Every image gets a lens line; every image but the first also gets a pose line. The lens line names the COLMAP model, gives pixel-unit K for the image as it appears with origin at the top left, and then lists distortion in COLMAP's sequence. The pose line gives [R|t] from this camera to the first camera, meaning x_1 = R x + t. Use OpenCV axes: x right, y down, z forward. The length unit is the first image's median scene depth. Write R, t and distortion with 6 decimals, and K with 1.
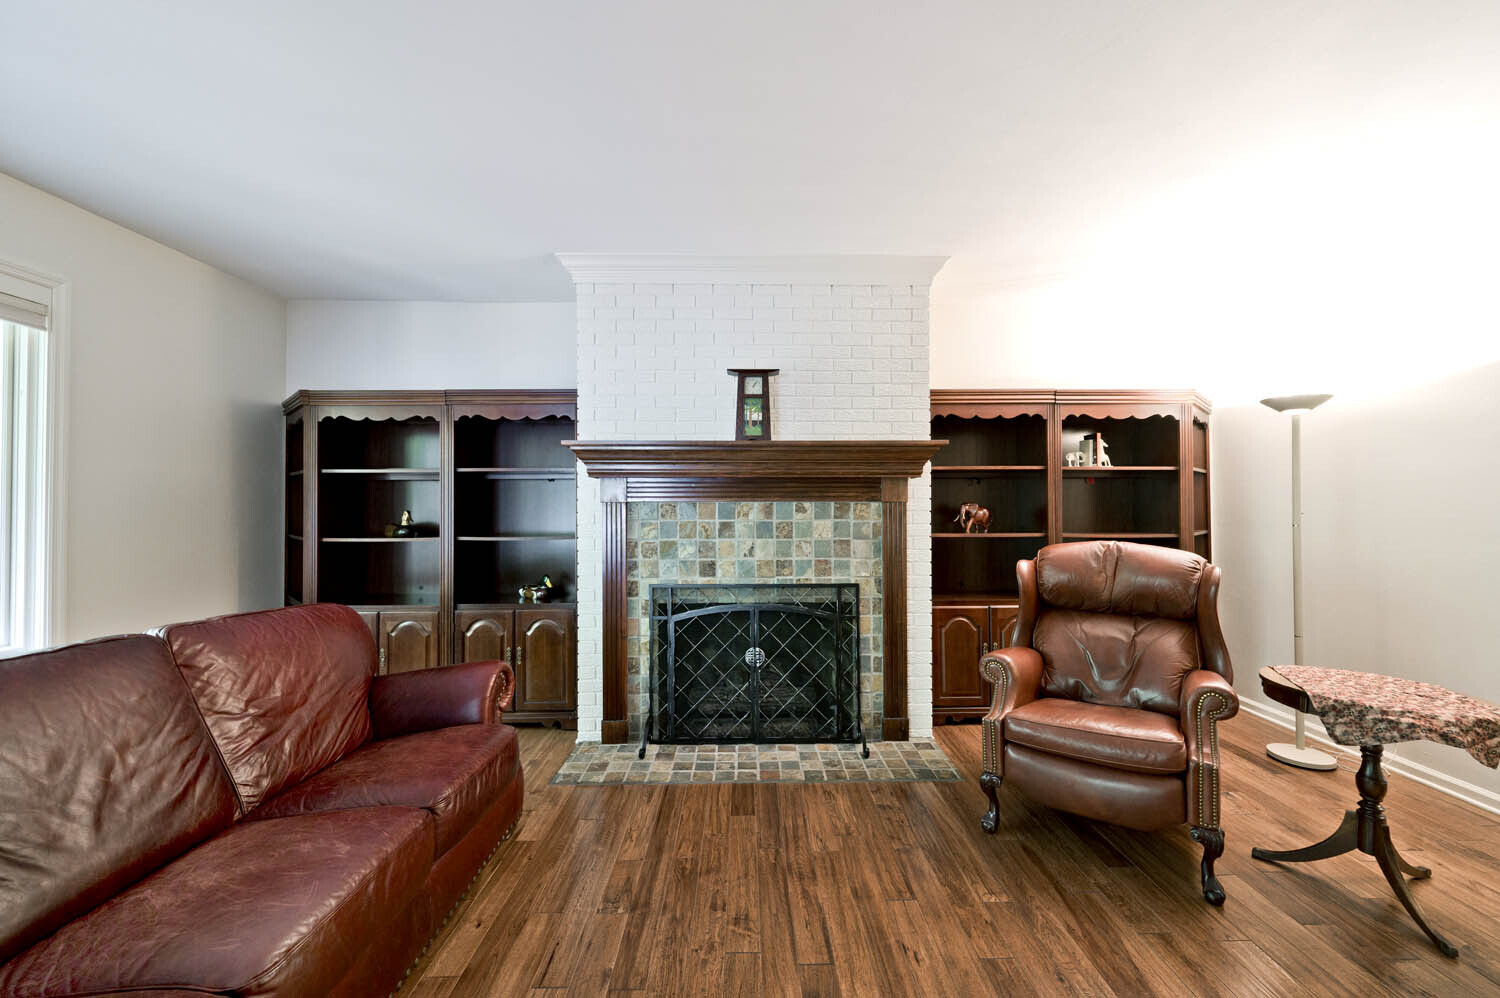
lens RADIAL K [[587.3, 0, 752.5], [0, 587.3, 500.7], [0, 0, 1]] dist [0.001169, 0.000062]
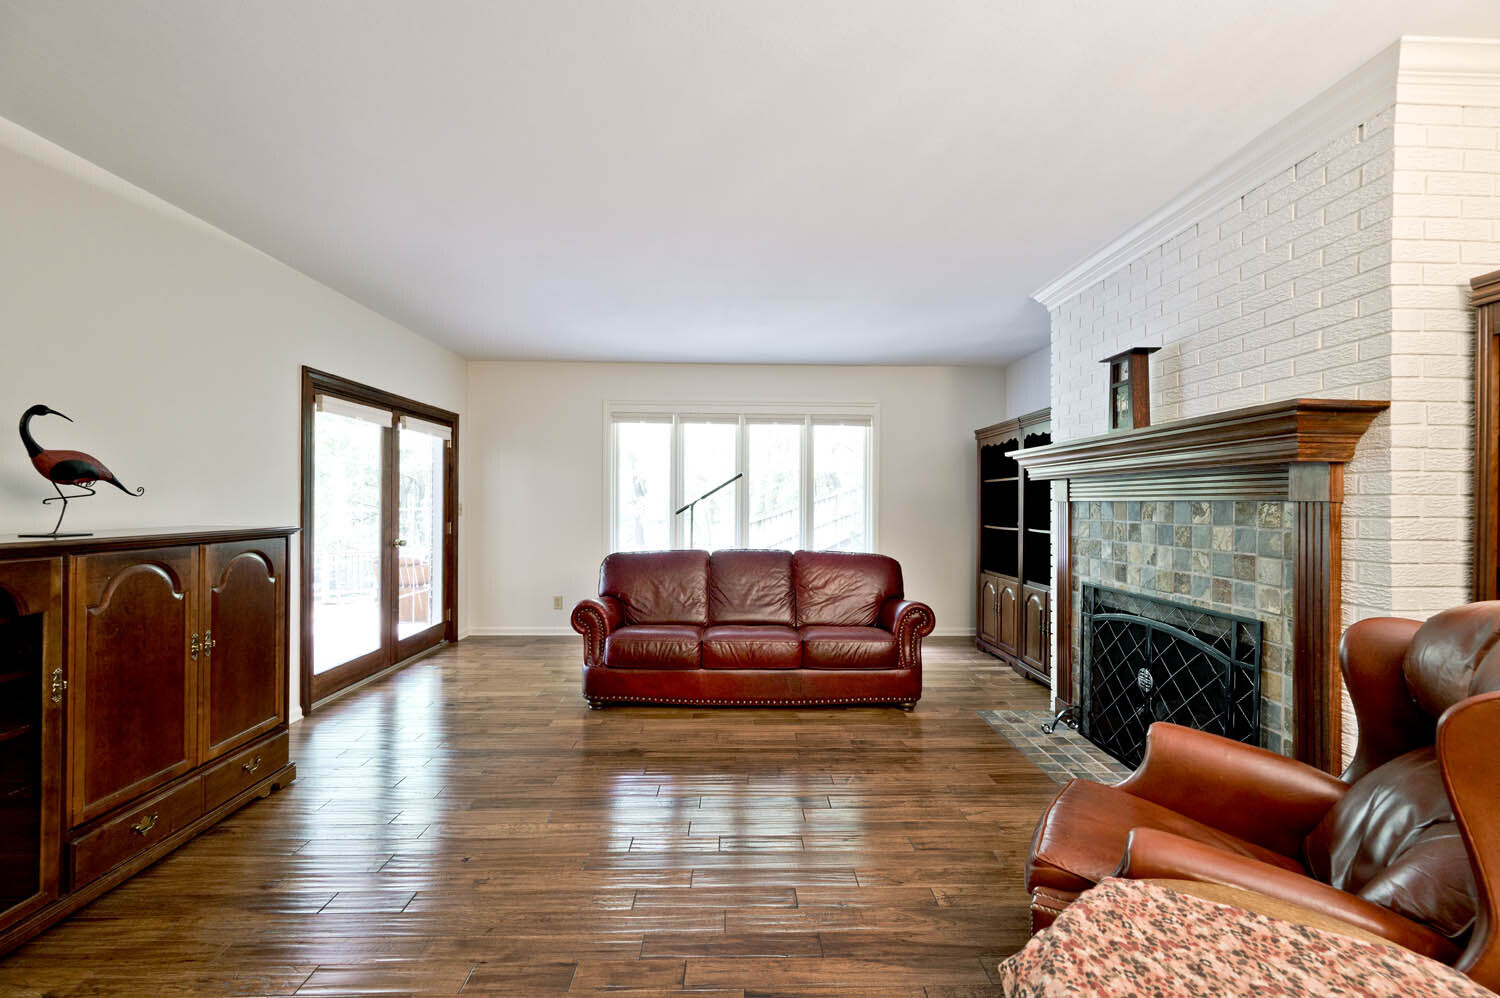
lens RADIAL K [[587.3, 0, 751.8], [0, 587.3, 499.9], [0, 0, 1]] dist [0.001169, 0.000062]
pose [[0.012105, -0.001886, -0.999925, 0.852394], [0.002908, 0.999994, -0.001851, -0.000265], [0.999922, -0.002885, 0.012111, 0.402996]]
